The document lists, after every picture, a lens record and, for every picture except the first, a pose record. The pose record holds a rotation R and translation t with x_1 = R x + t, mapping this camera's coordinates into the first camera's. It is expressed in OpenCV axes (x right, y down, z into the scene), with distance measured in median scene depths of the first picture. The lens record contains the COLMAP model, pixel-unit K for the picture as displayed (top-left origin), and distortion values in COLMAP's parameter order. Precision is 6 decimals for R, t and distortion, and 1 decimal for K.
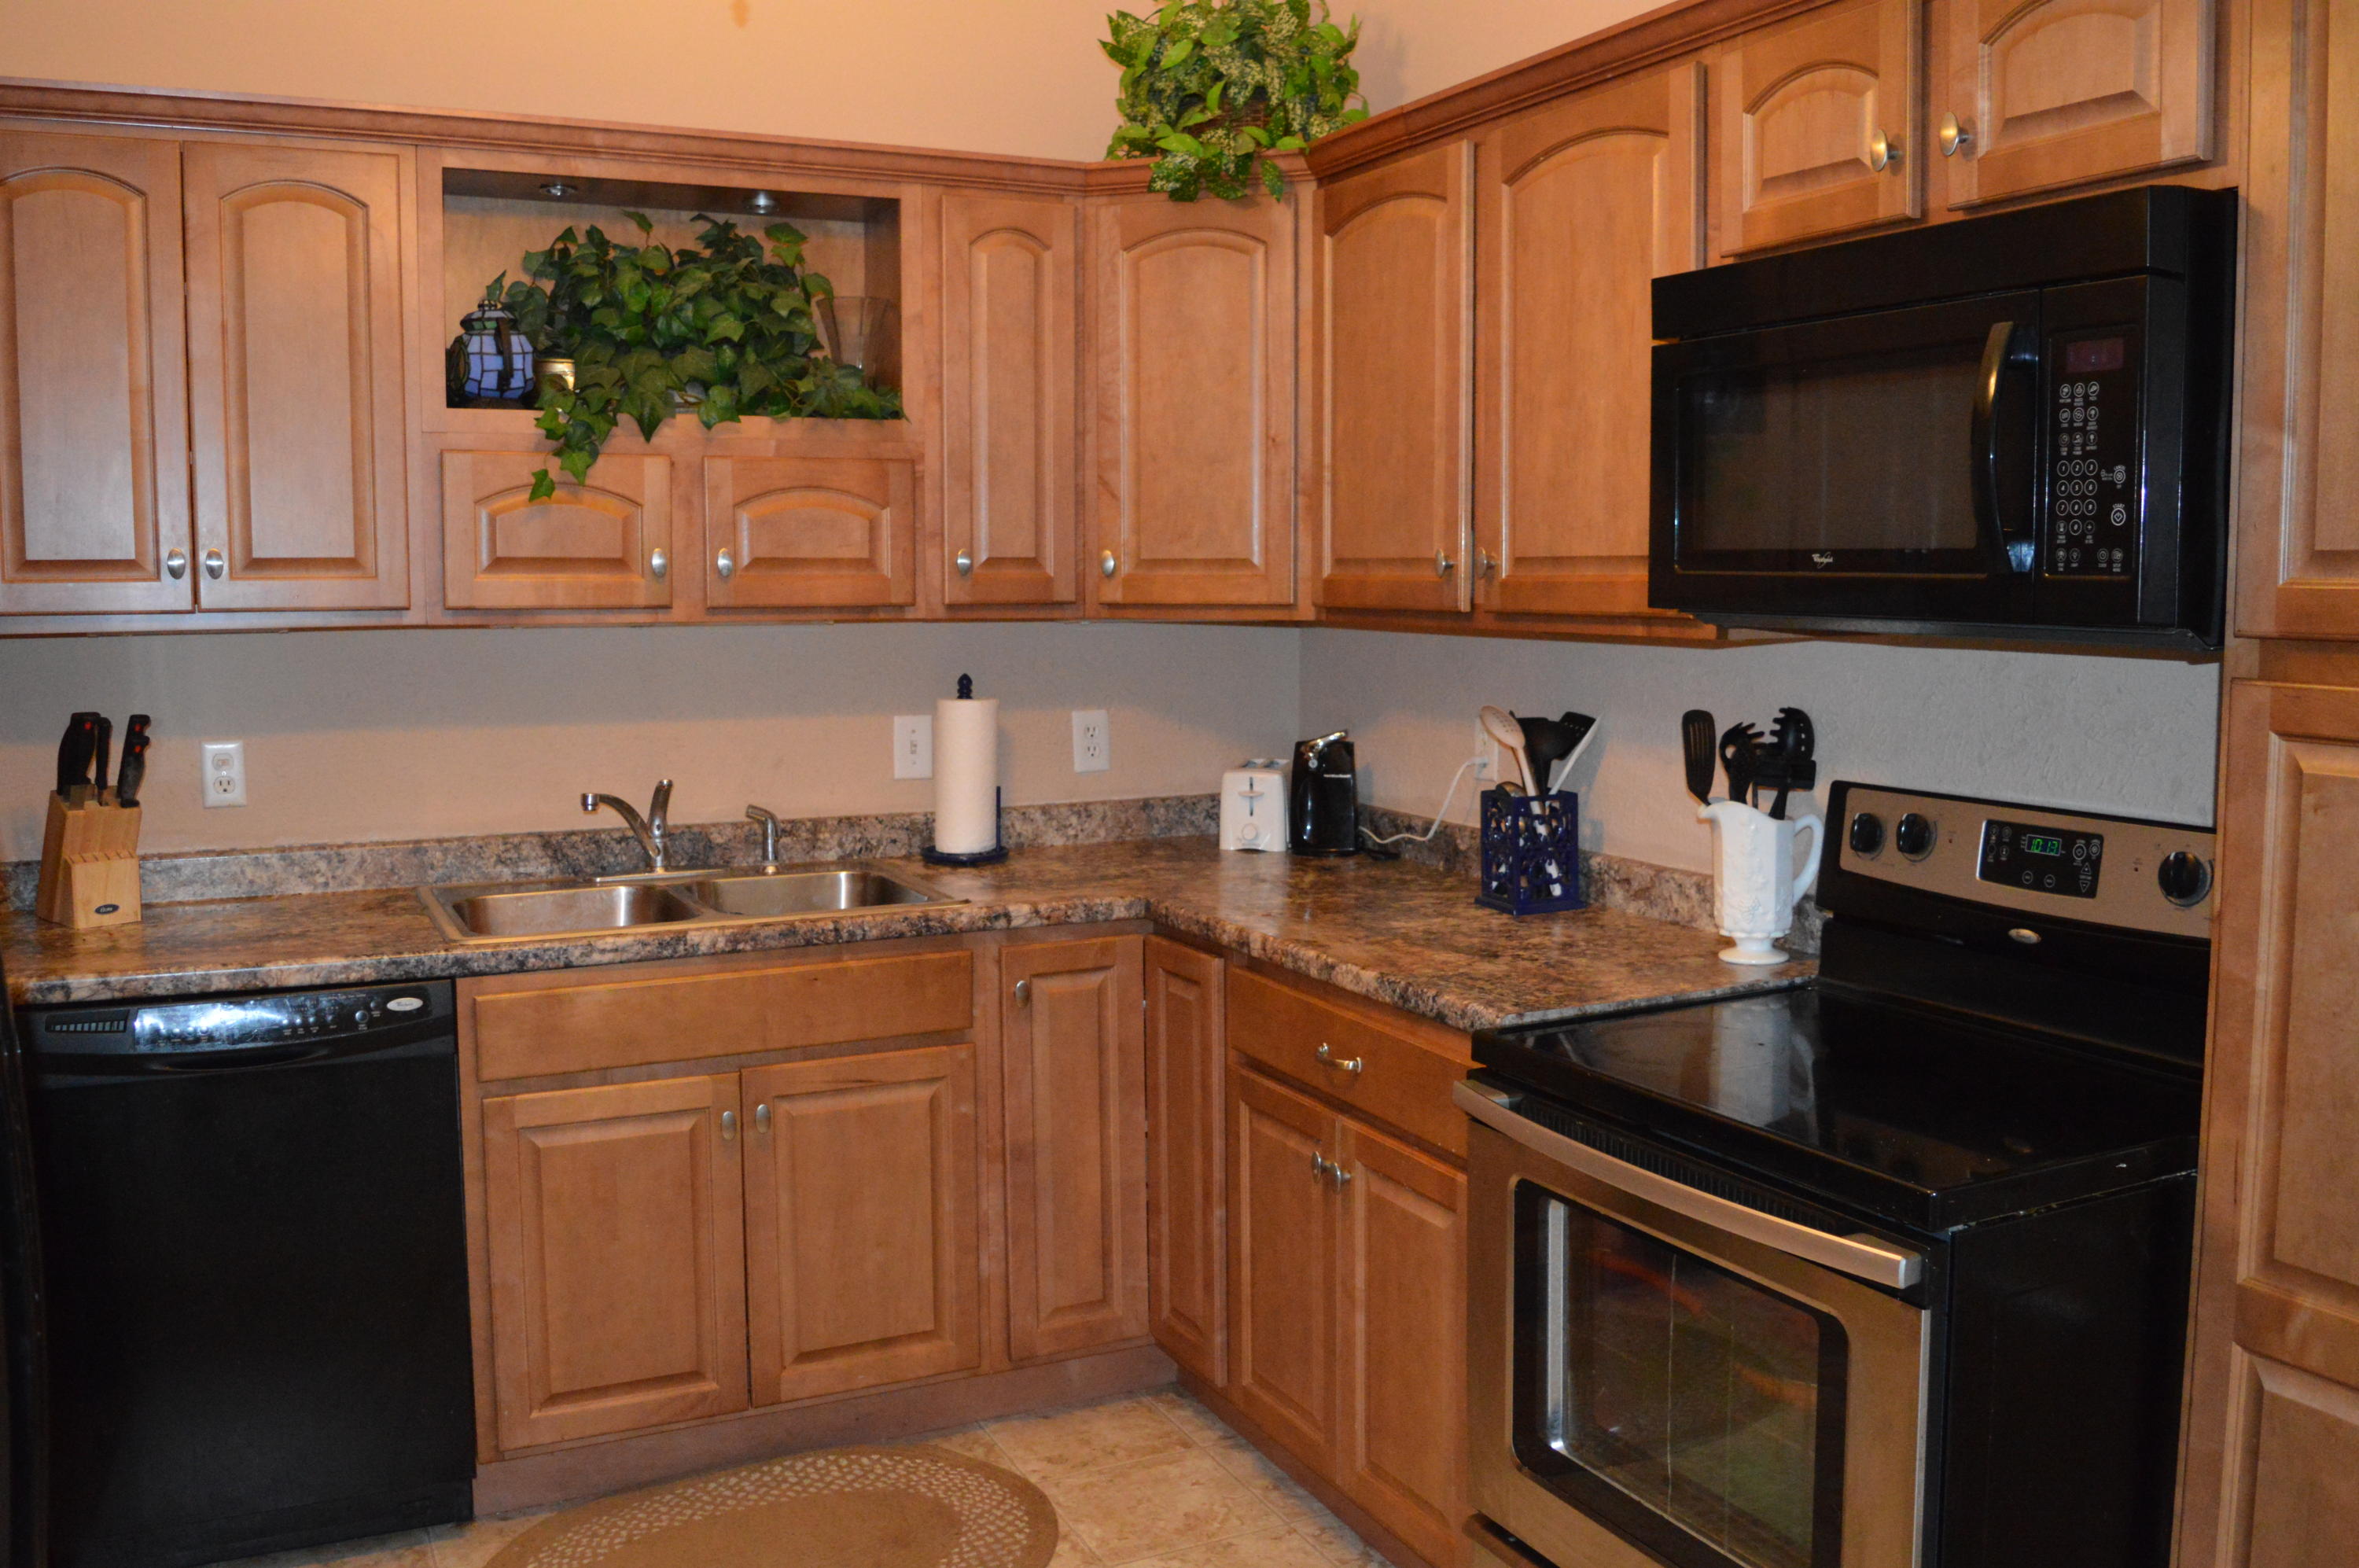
lens RADIAL K [[2073.4, 0, 1158.6], [0, 2073.4, 770.8], [0, 0, 1]] dist [-0.089144, 0.020762]
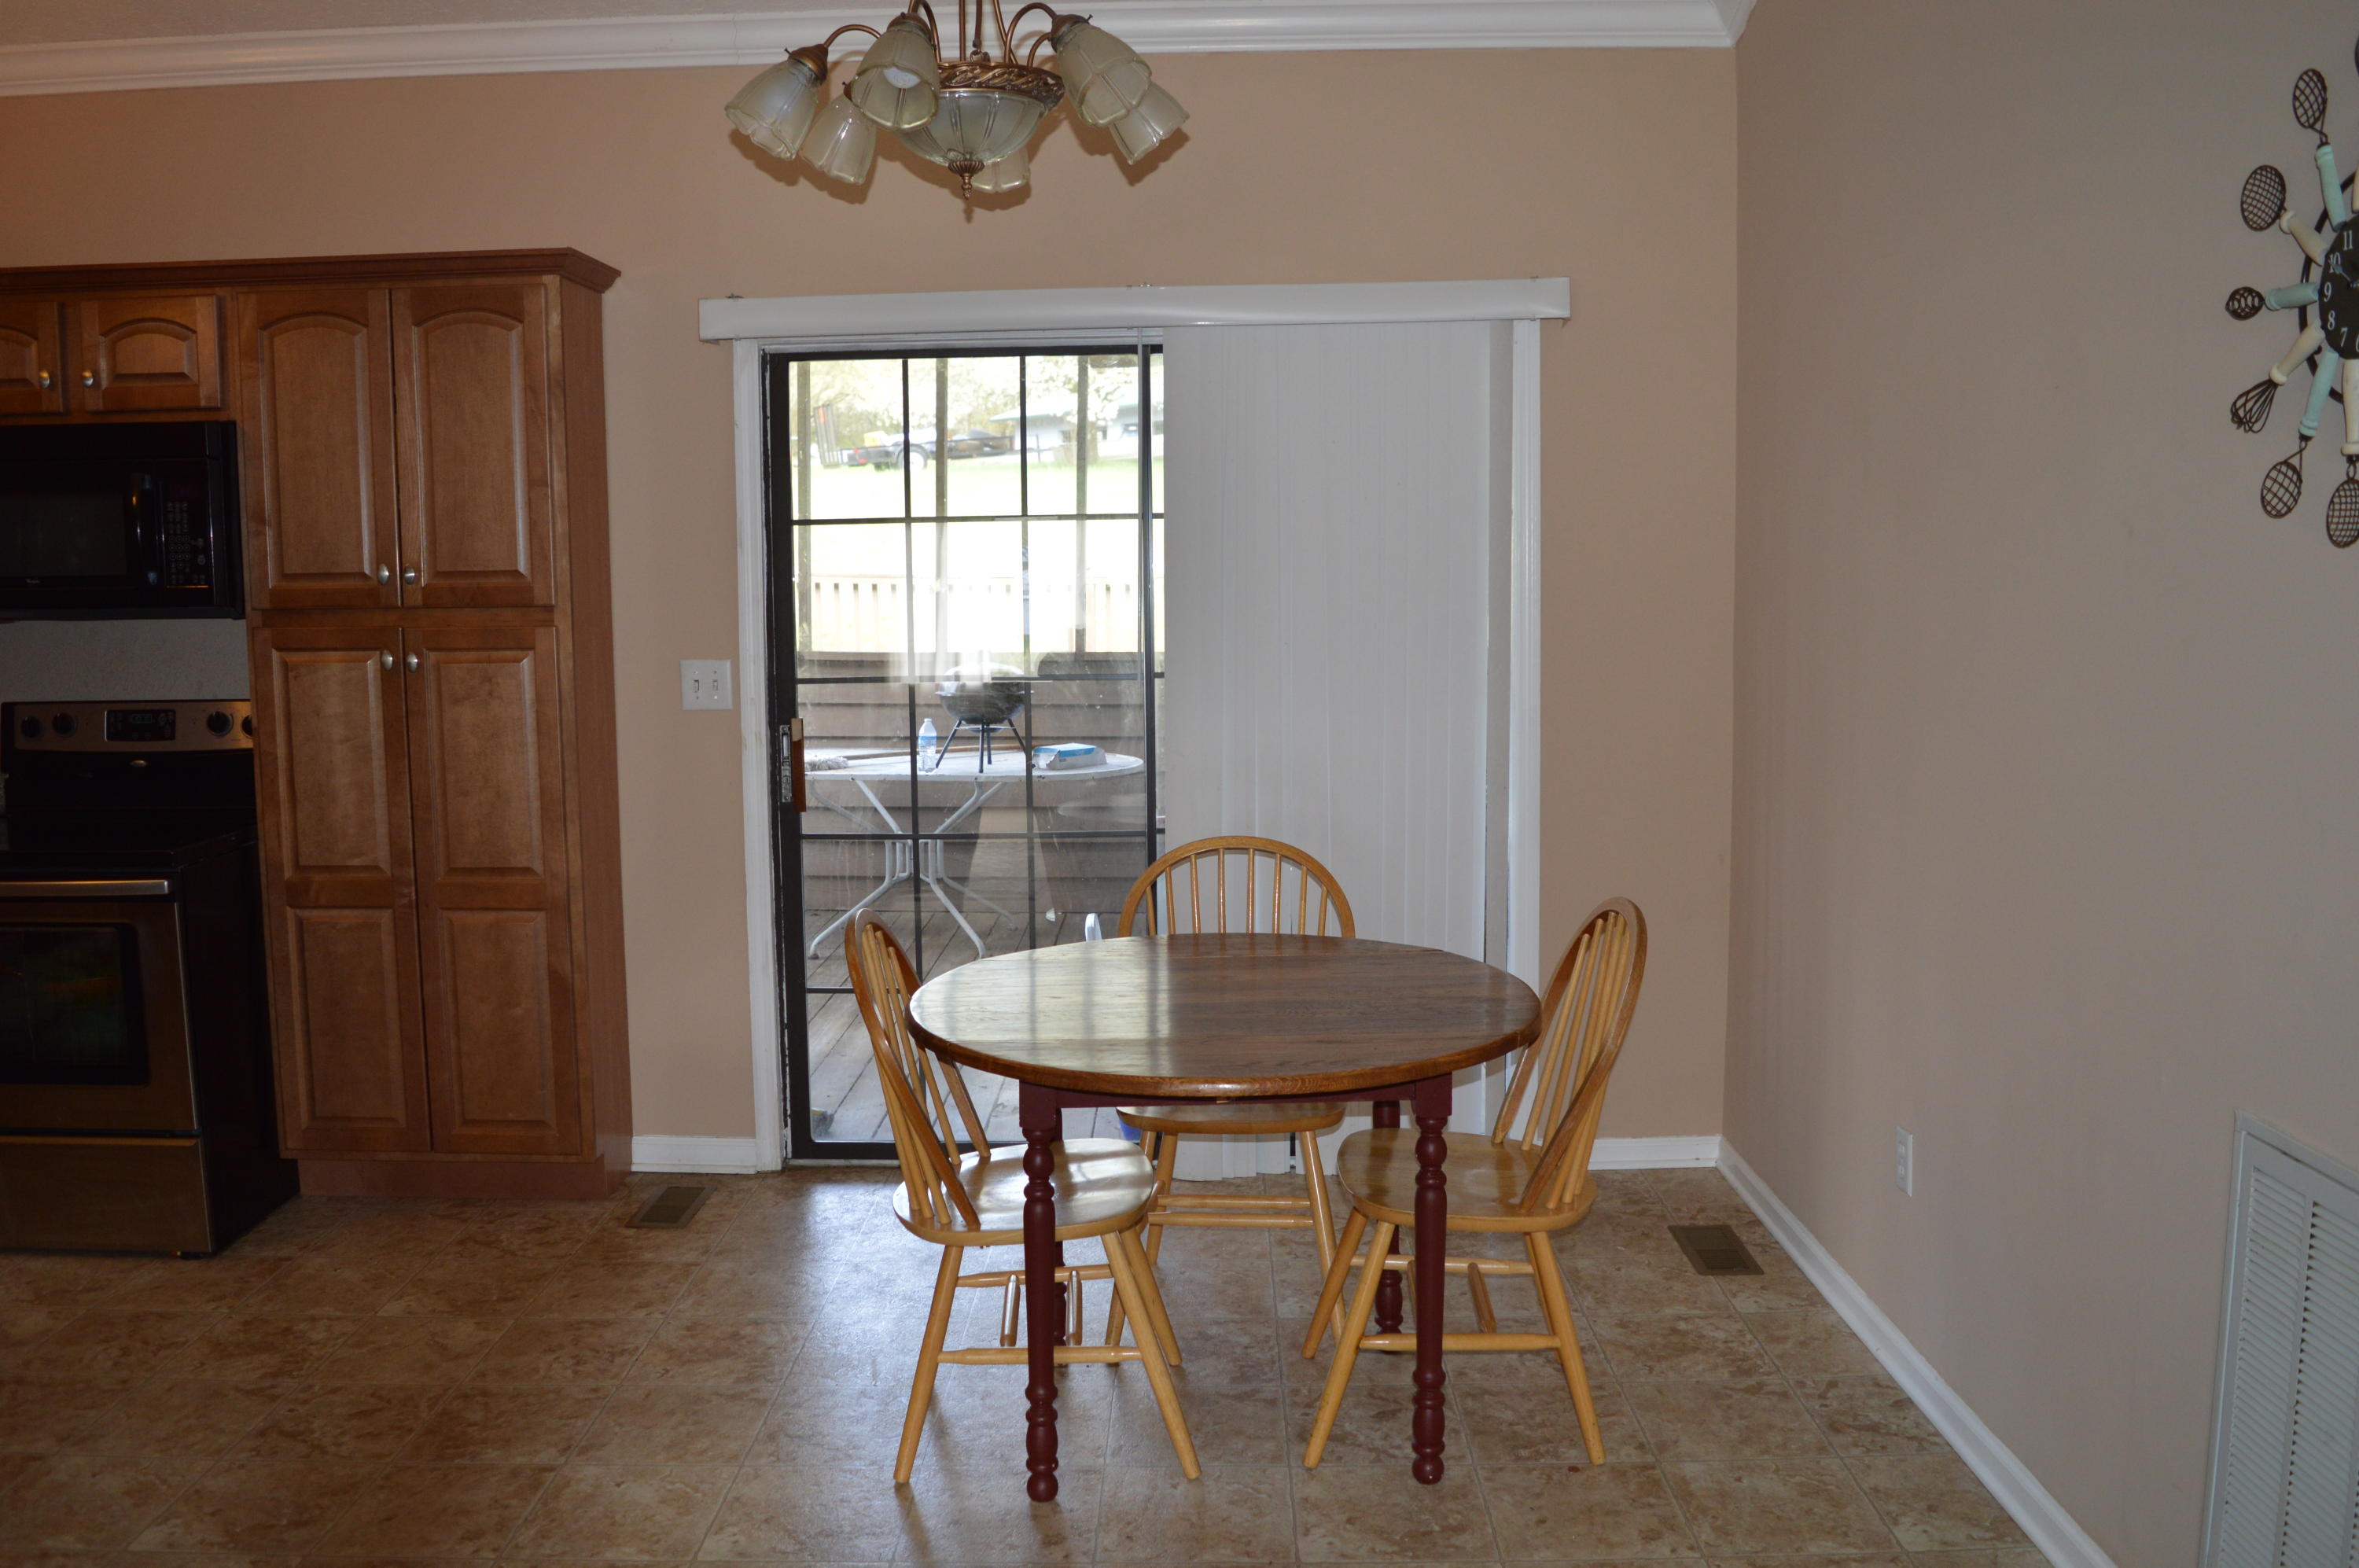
lens RADIAL K [[1879.8, 0, 1162.0], [0, 1879.8, 784.3], [0, 0, 1]] dist [-0.097499, 0.025730]
pose [[0.448522, -0.101882, 0.887946, -0.562453], [0.091905, 0.993473, 0.067567, 0.054554], [-0.889034, 0.051301, 0.454957, -0.561786]]
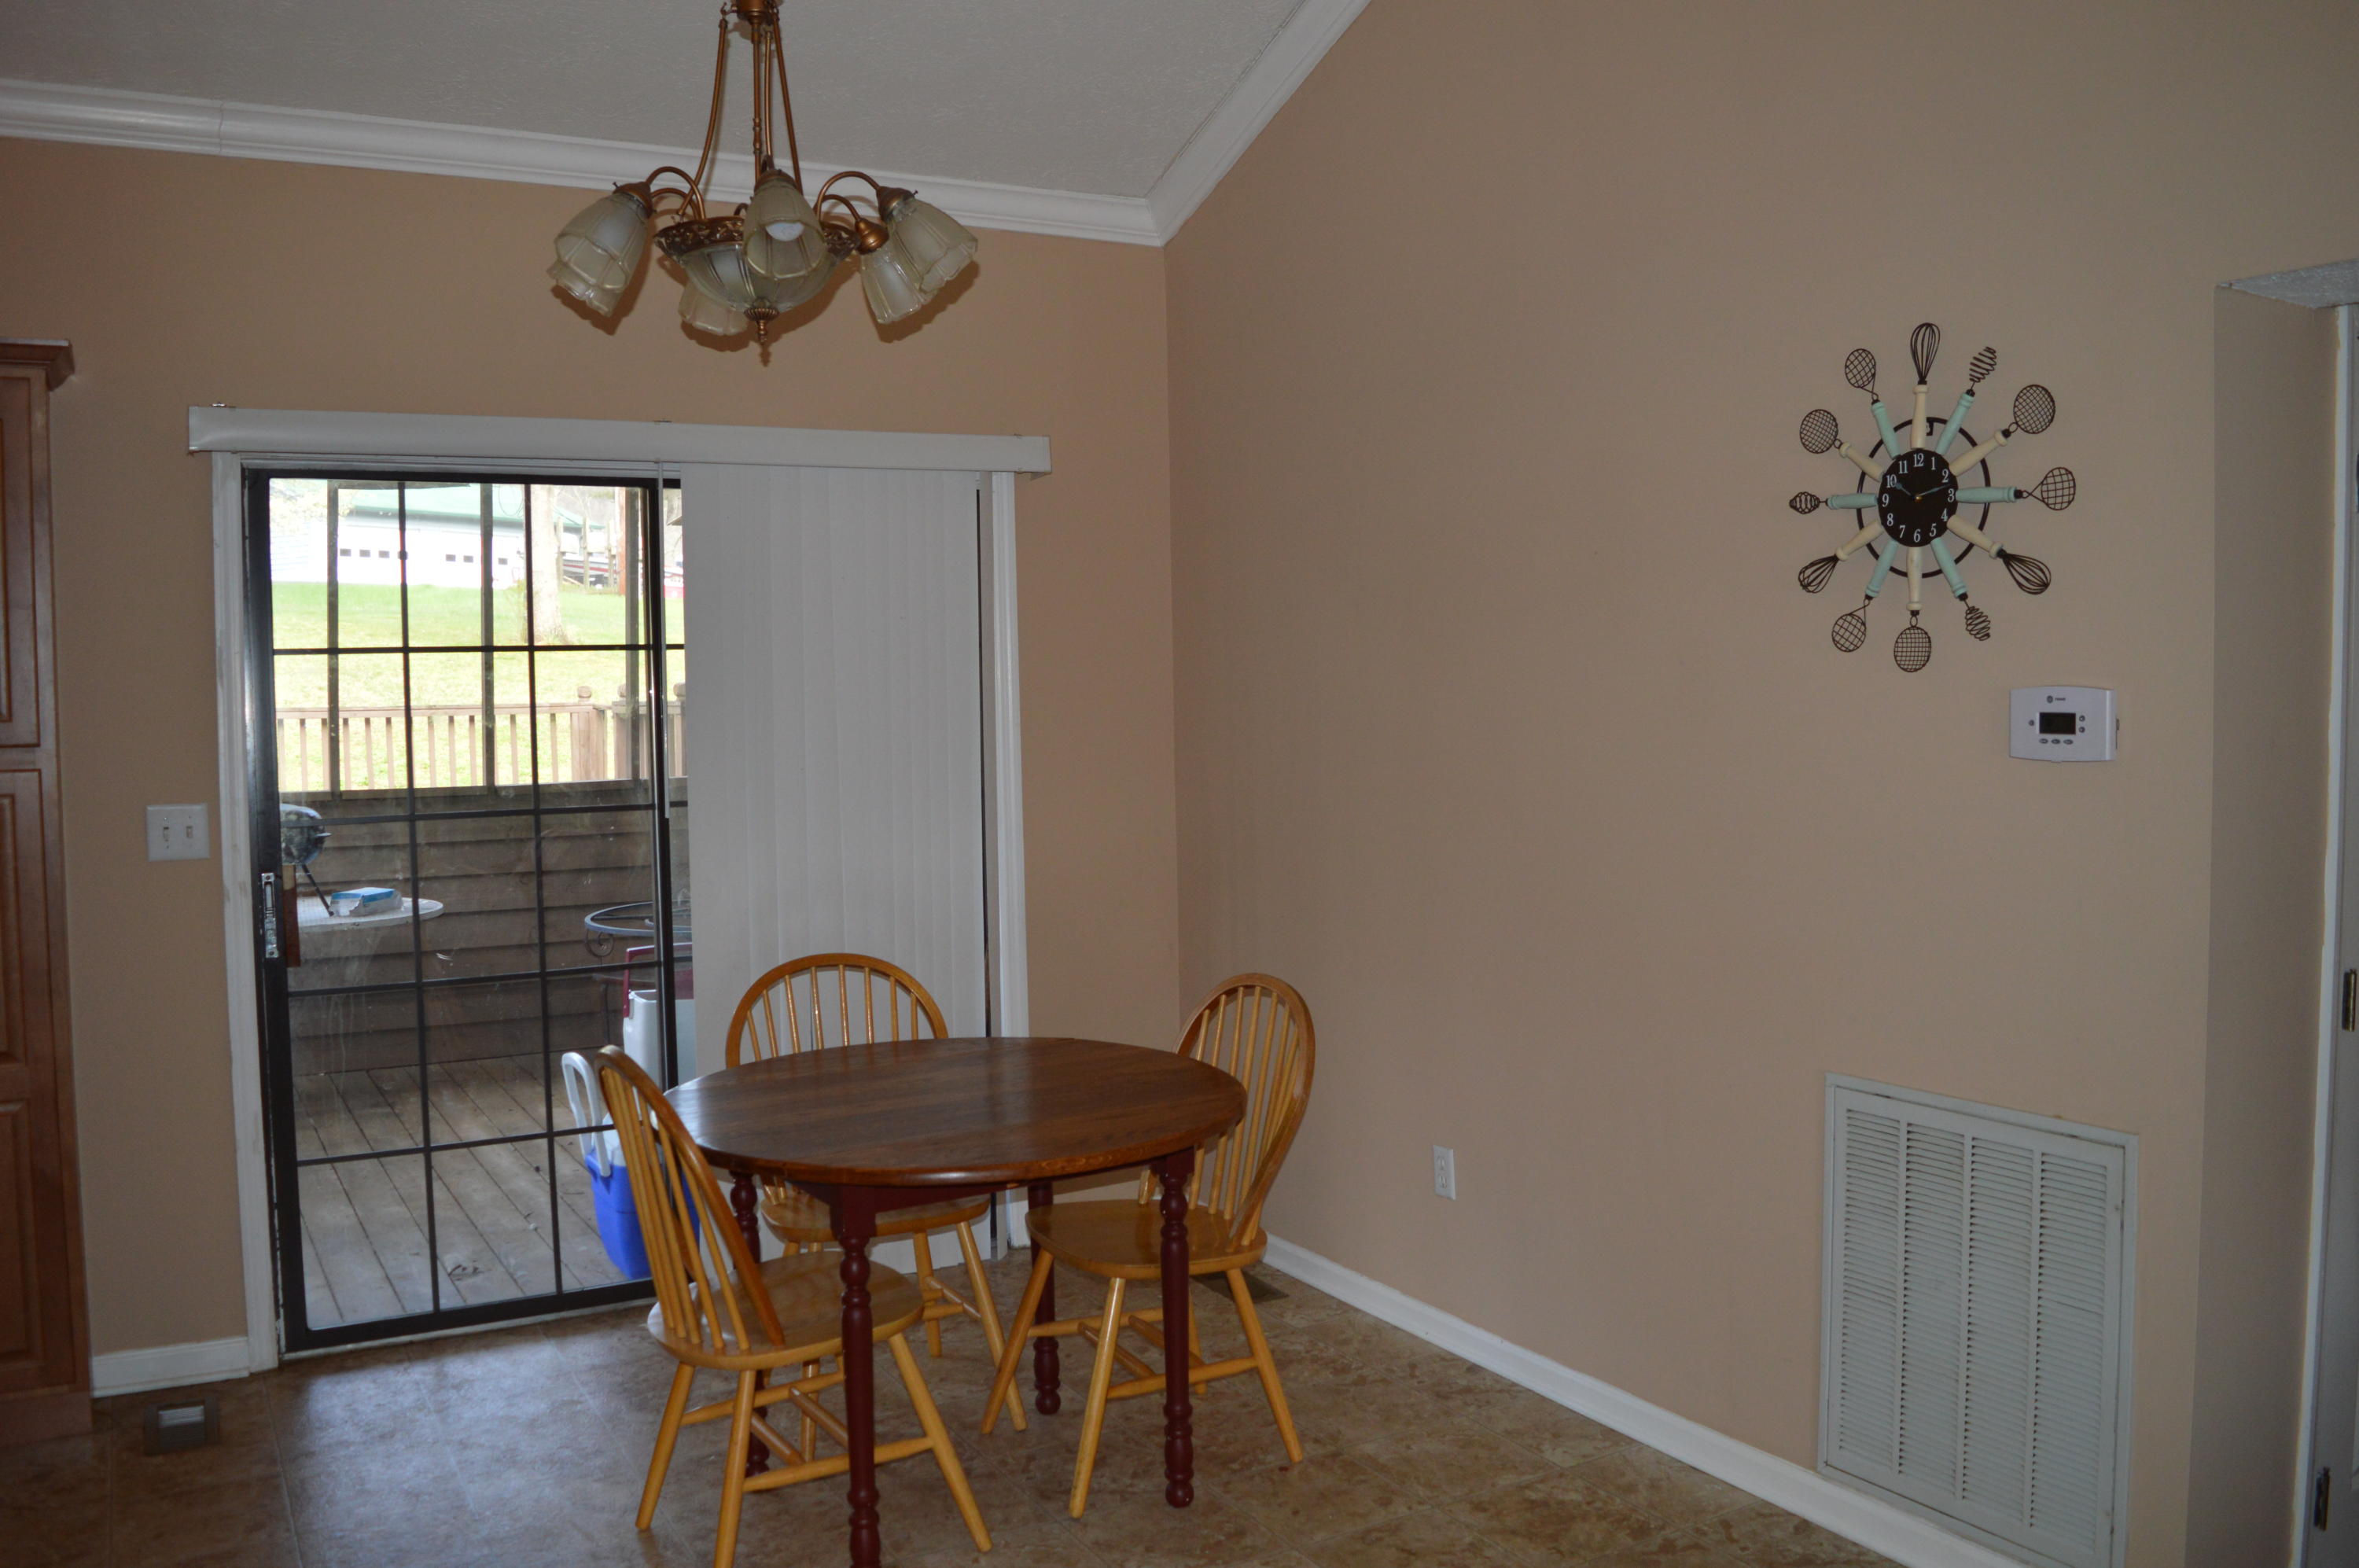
lens RADIAL K [[1879.8, 0, 1181.9], [0, 1879.8, 787.9], [0, 0, 1]] dist [-0.097499, 0.025730]
pose [[-0.072980, -0.048567, 0.996150, -0.733554], [0.108729, 0.992473, 0.056353, 0.018160], [-0.991389, 0.112423, -0.067150, -0.210180]]
